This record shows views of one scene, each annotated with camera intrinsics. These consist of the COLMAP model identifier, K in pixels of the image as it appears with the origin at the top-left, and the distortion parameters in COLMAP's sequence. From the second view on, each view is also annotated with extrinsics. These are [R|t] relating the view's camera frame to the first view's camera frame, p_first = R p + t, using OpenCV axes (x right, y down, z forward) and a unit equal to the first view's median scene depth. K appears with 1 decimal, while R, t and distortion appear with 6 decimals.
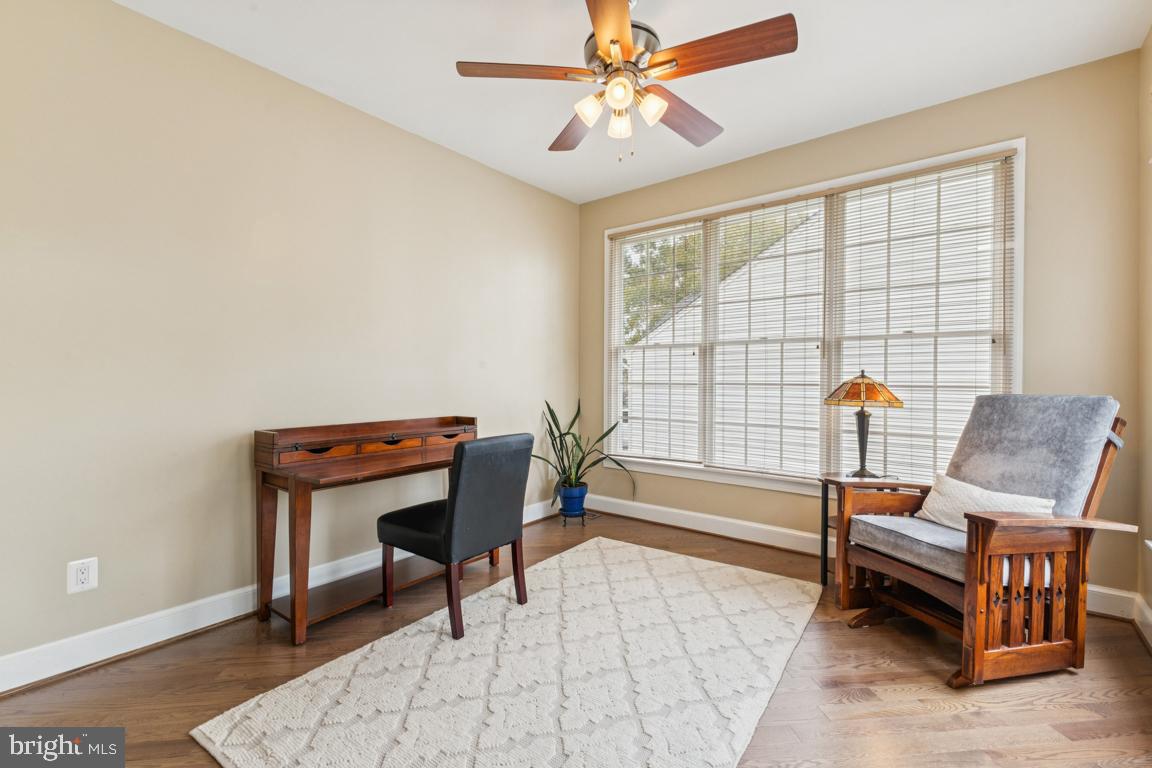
lens RADIAL K [[491.0, 0, 549.2], [0, 491.0, 381.6], [0, 0, 1]] dist [0.001200, 0.000146]
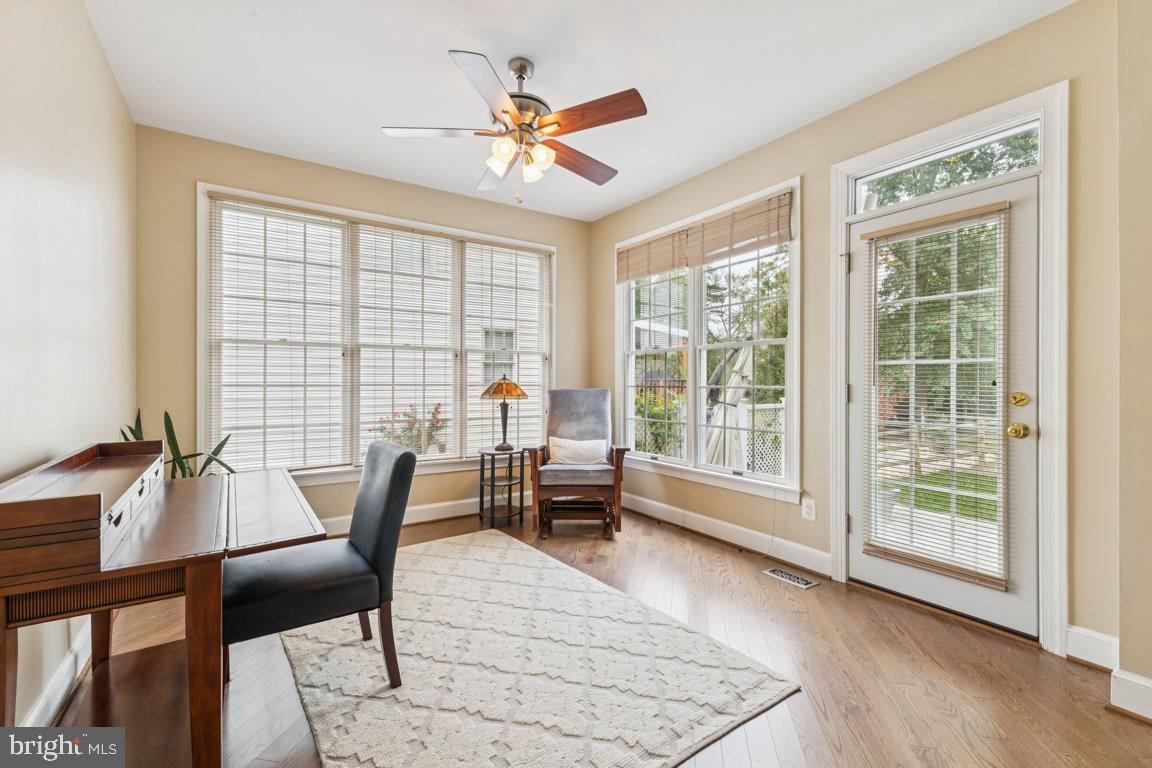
lens RADIAL K [[502.9, 0, 578.7], [0, 502.9, 383.7], [0, 0, 1]] dist [0.012218, 0.000422]
pose [[0.299401, -0.007315, 0.954099, -0.725569], [0.003598, 0.999972, 0.006538, -0.004942], [-0.954121, 0.001475, 0.299419, 0.342485]]
